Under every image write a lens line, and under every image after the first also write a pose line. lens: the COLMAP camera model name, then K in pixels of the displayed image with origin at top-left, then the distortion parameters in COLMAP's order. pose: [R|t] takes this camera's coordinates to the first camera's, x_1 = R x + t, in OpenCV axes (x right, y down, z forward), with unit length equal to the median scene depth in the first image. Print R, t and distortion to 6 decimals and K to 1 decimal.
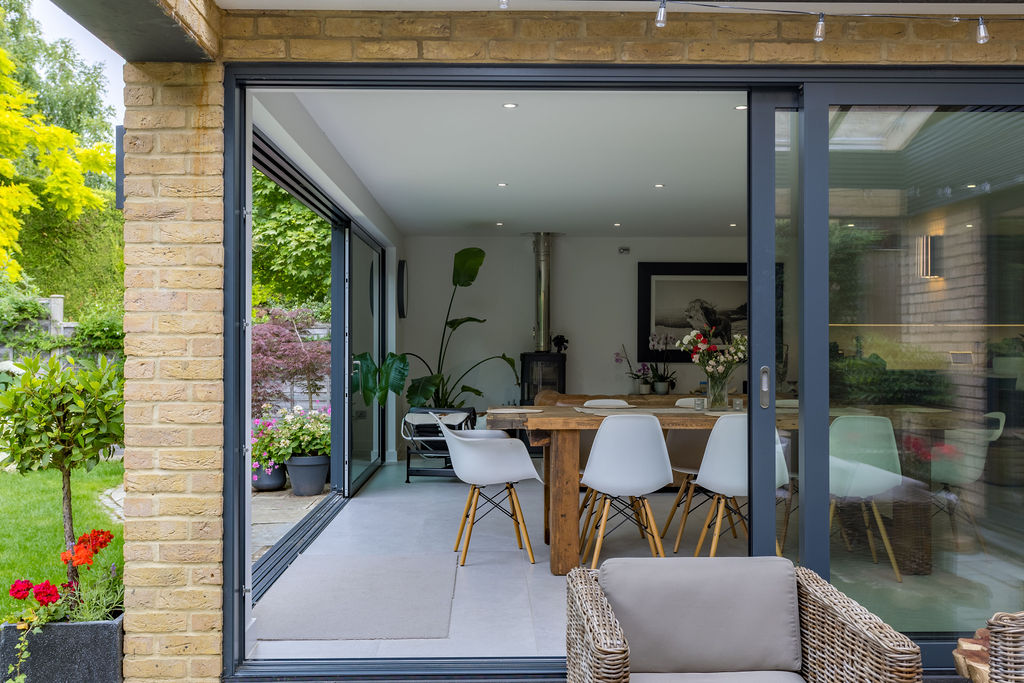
lens RADIAL K [[984.1, 0, 511.0], [0, 984.1, 338.1], [0, 0, 1]] dist [0.021948, 0.000000]
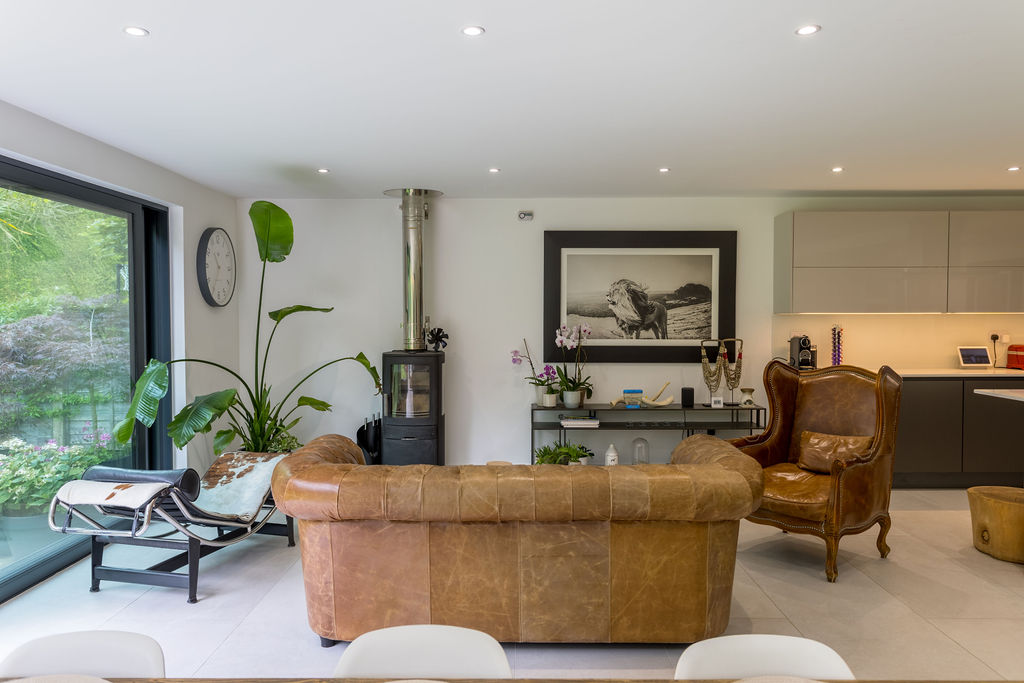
lens RADIAL K [[742.6, 0, 511.8], [0, 742.6, 339.5], [0, 0, 1]] dist [0.030944, -0.000466]
pose [[0.999810, -0.003066, -0.019232, 0.172895], [0.003752, 0.999353, 0.035765, -0.021074], [0.019110, -0.035830, 0.999175, 0.637657]]
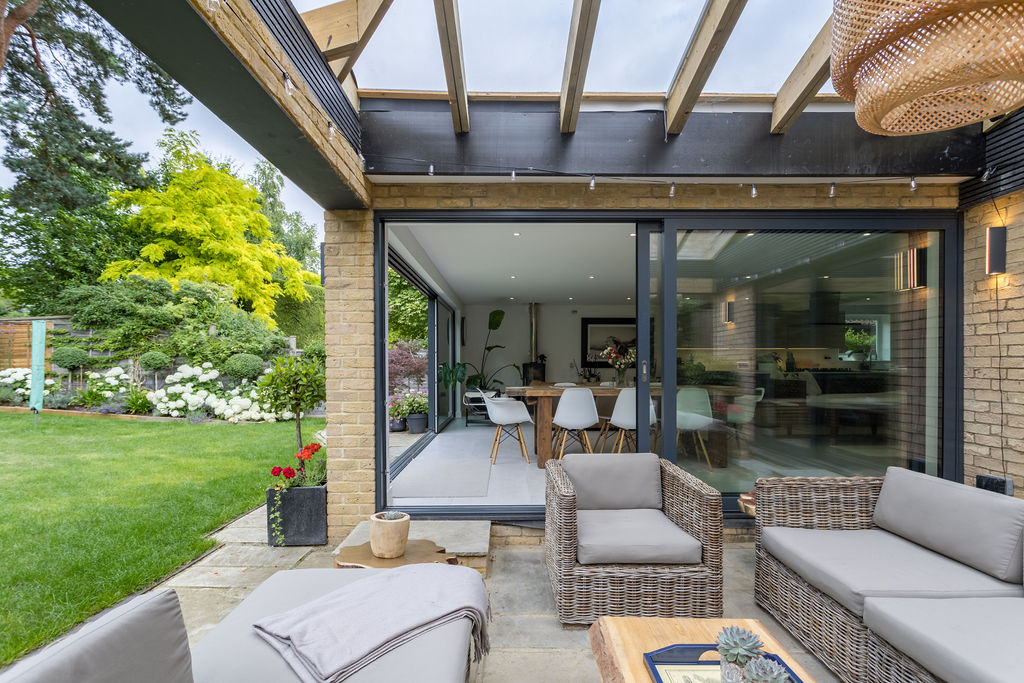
lens RADIAL K [[490.8, 0, 512.5], [0, 490.8, 369.5], [0, 0, 1]] dist [0.004618, 0.000471]
pose [[0.999933, -0.002978, -0.011211, 0.000476], [0.003182, 0.999829, 0.018208, 0.013900], [0.011155, -0.018242, 0.999771, 0.000725]]
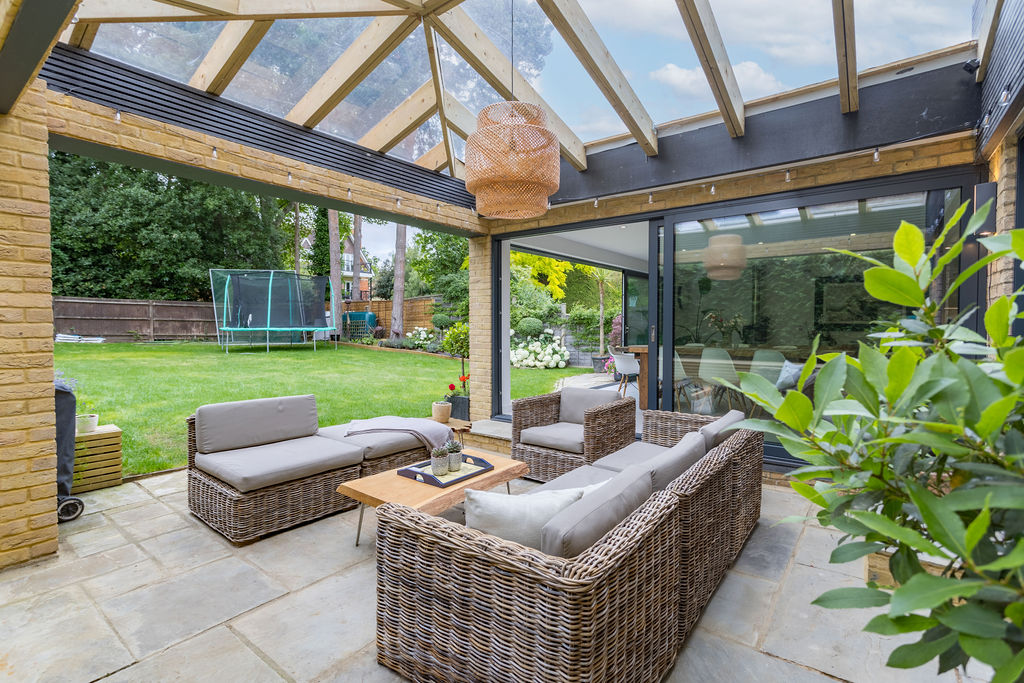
lens RADIAL K [[490.8, 0, 515.8], [0, 490.8, 335.8], [0, 0, 1]] dist [0.004618, 0.000471]
pose [[0.777977, 0.013296, -0.628152, 0.413603], [0.005290, 0.999602, 0.027710, 0.008560], [0.628270, -0.024881, 0.777597, -0.126850]]
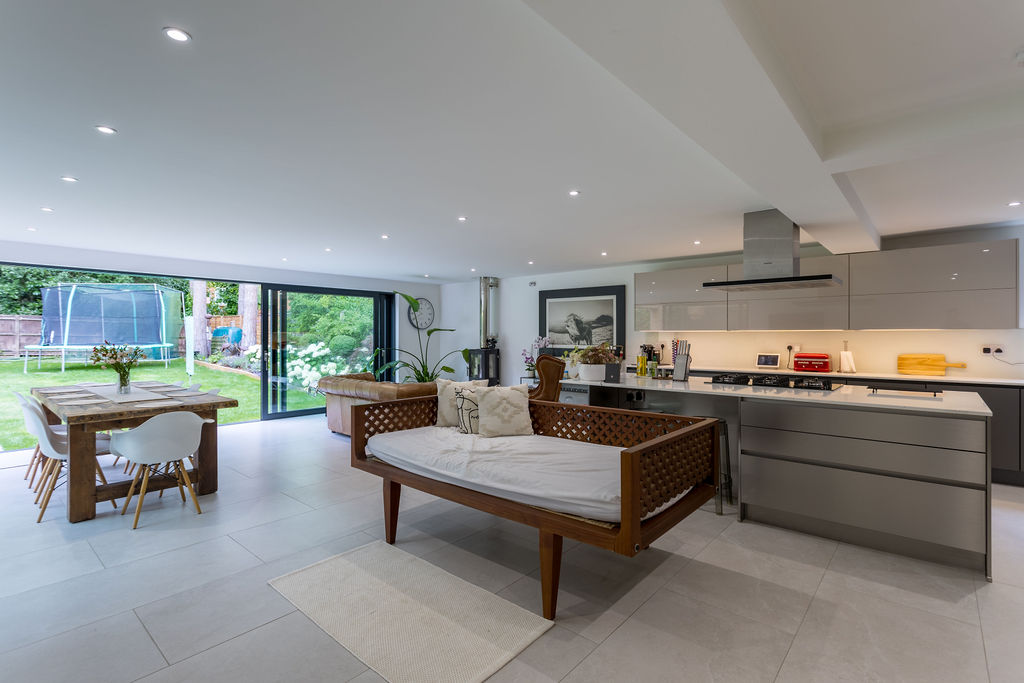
lens RADIAL K [[490.8, 0, 512.7], [0, 490.8, 337.8], [0, 0, 1]] dist [0.004618, 0.000471]
pose [[0.736571, 0.003169, -0.676352, 0.931049], [0.003232, 0.999961, 0.008205, -0.015280], [0.676352, -0.008229, 0.736533, 0.610534]]
